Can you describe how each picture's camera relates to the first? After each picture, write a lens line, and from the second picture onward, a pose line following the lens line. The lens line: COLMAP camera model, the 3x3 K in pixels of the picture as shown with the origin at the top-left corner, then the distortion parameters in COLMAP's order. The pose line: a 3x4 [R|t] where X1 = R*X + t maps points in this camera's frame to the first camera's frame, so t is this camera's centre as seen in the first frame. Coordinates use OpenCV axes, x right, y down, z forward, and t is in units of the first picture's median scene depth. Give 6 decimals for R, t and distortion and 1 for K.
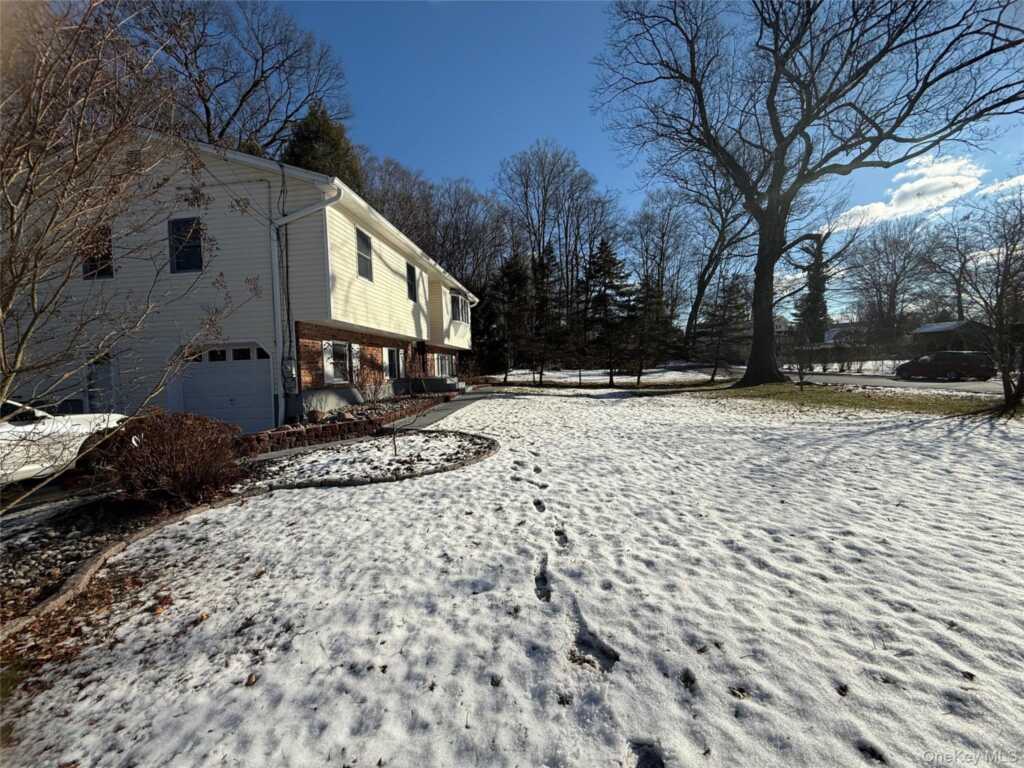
lens RADIAL K [[409.4, 0, 507.8], [0, 409.4, 383.0], [0, 0, 1]] dist [0.000302, -0.000377]
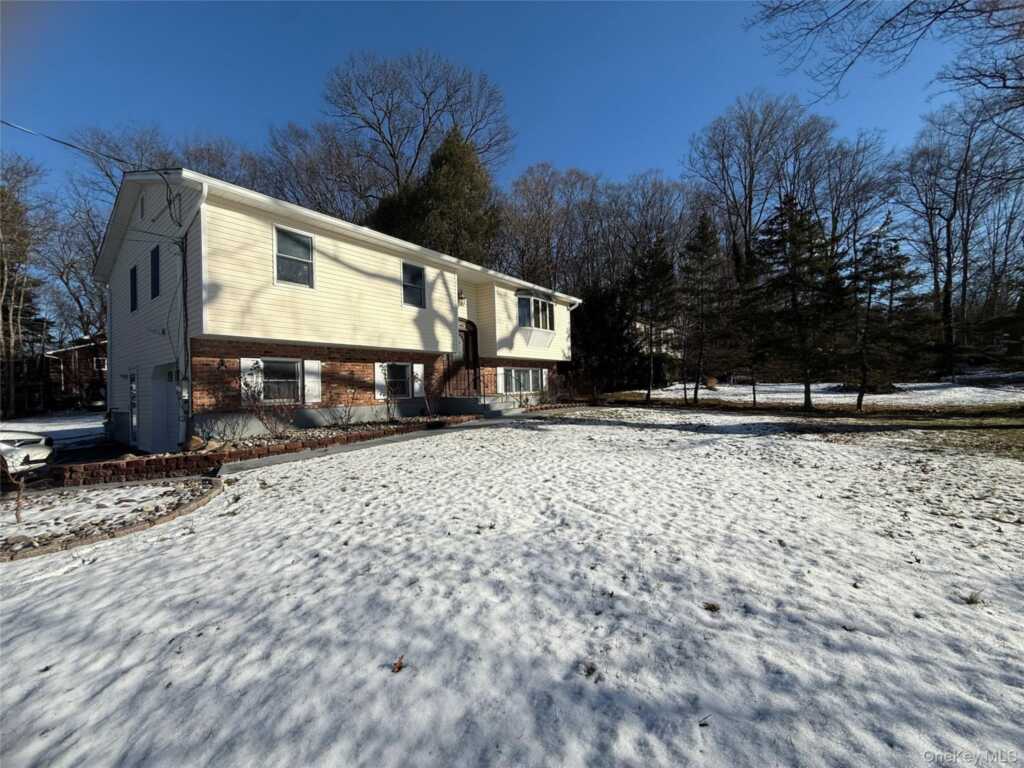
lens RADIAL K [[409.4, 0, 518.1], [0, 409.4, 379.4], [0, 0, 1]] dist [0.000302, -0.000377]
pose [[0.862578, -0.001769, -0.505921, 0.329282], [-0.015973, 0.999400, -0.030727, -0.023935], [0.505672, 0.034586, 0.862032, 0.329769]]
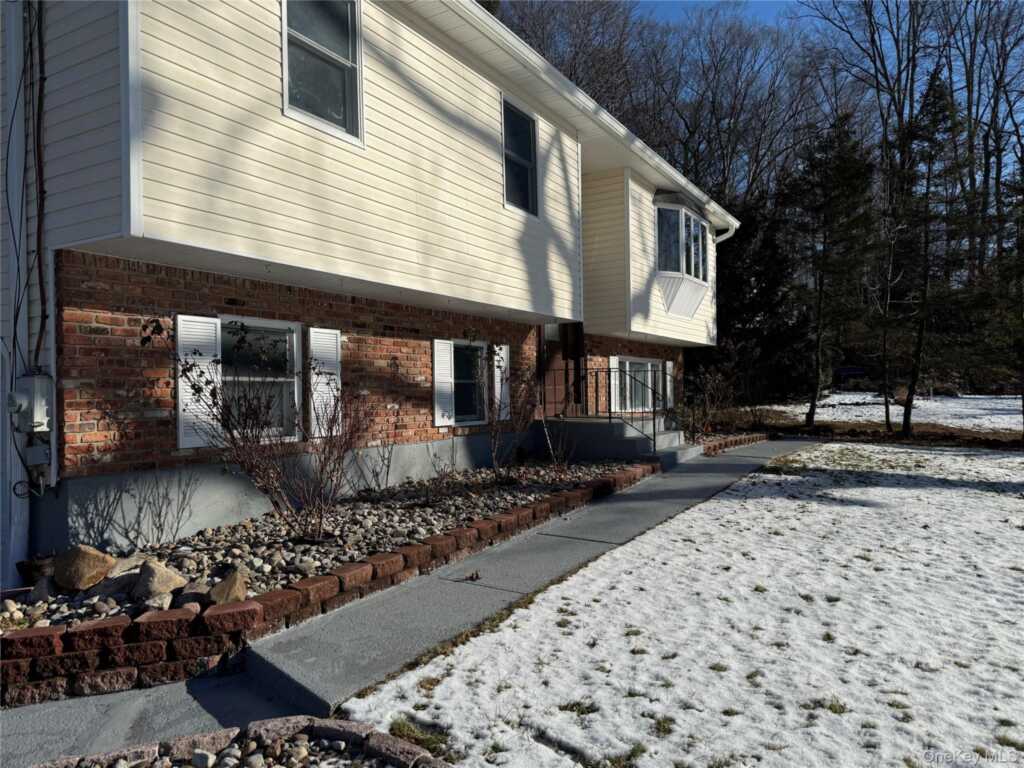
lens RADIAL K [[733.0, 0, 512.2], [0, 733.0, 389.8], [0, 0, 1]] dist [0.033099, -0.025832]
pose [[0.921649, 0.012894, -0.387811, 0.009730], [-0.023401, 0.999476, -0.022384, -0.023689], [0.387319, 0.029705, 0.921467, 0.352948]]
